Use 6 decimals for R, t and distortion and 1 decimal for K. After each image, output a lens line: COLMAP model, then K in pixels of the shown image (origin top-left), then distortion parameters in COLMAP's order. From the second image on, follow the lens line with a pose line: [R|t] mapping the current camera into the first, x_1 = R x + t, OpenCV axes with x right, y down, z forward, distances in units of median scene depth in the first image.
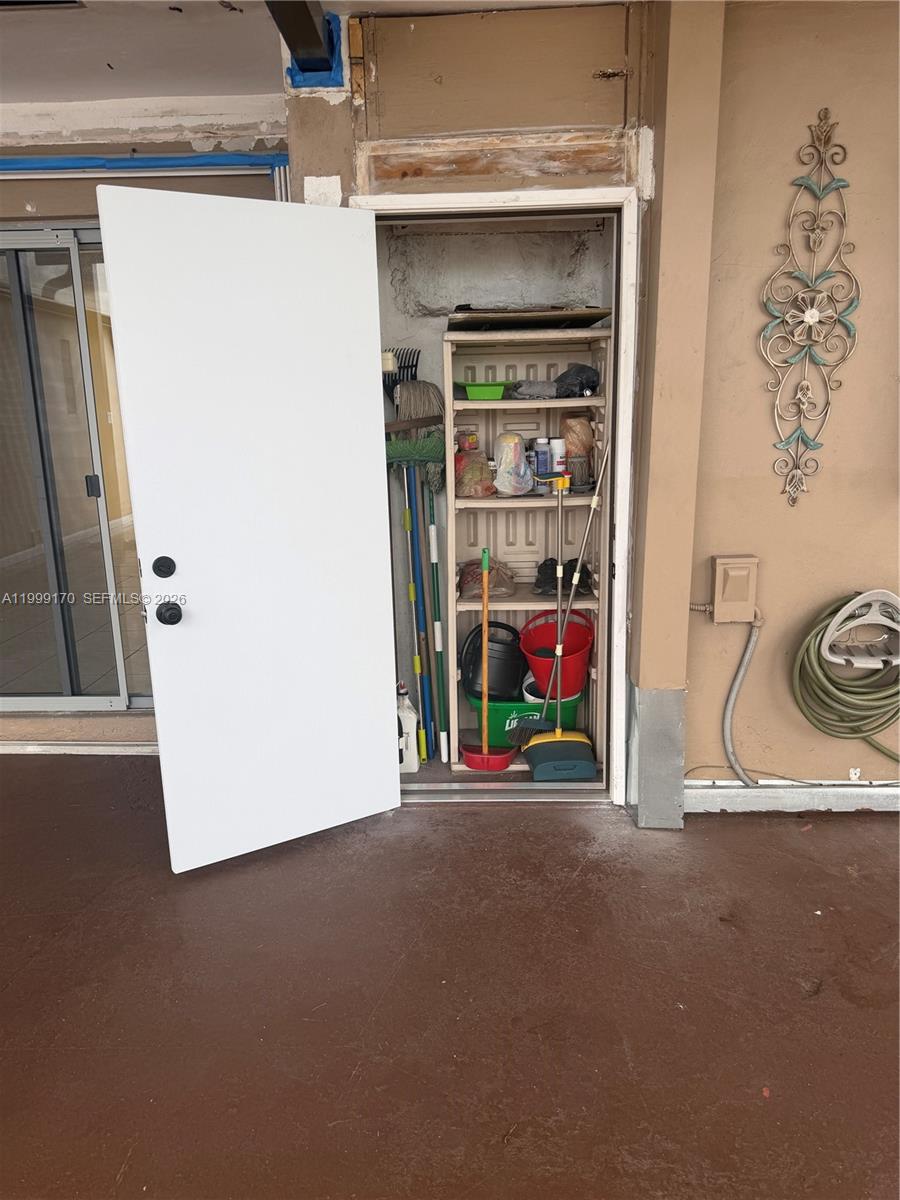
lens RADIAL K [[842.4, 0, 454.1], [0, 842.4, 600.3], [0, 0, 1]] dist [0.012990, 0.000951]
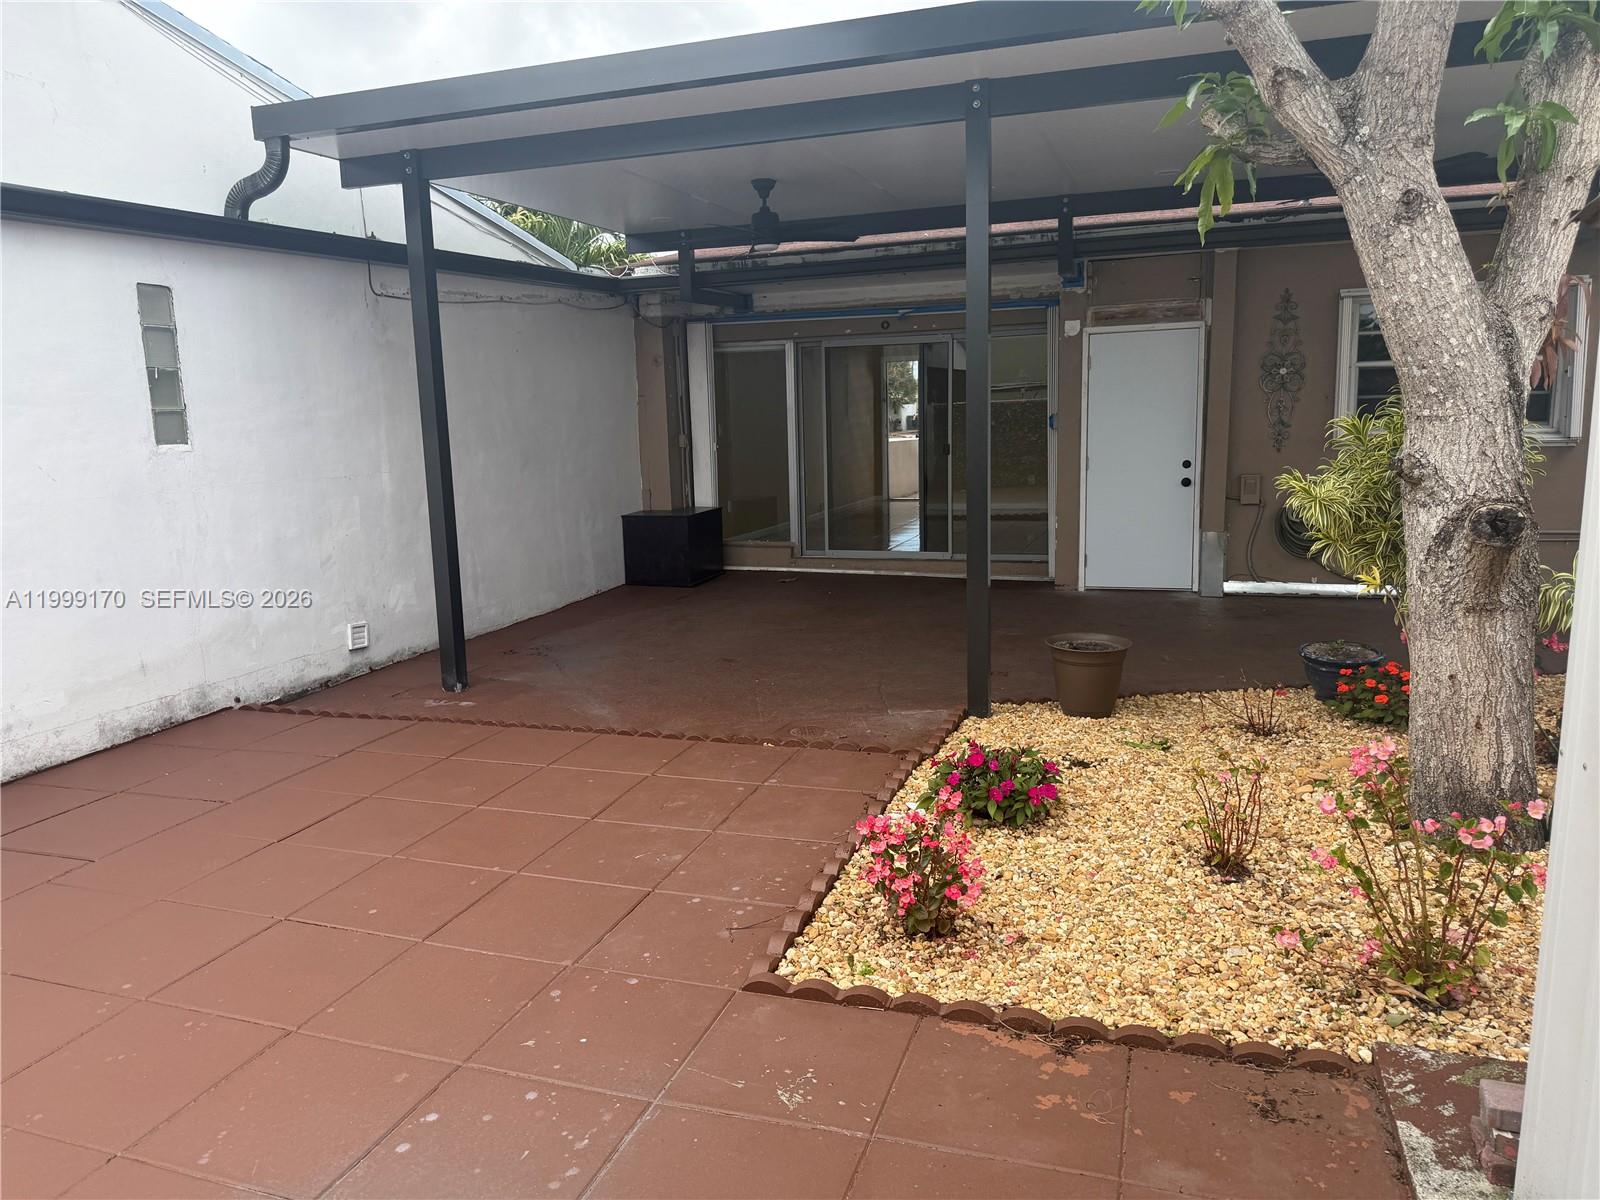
lens RADIAL K [[1123.3, 0, 794.8], [0, 1123.3, 606.8], [0, 0, 1]] dist [0.012990, 0.000951]
pose [[0.951354, 0.047803, -0.304370, 0.116731], [-0.065076, 0.996780, -0.046854, 0.560195], [0.301150, 0.064382, 0.951401, -2.380165]]
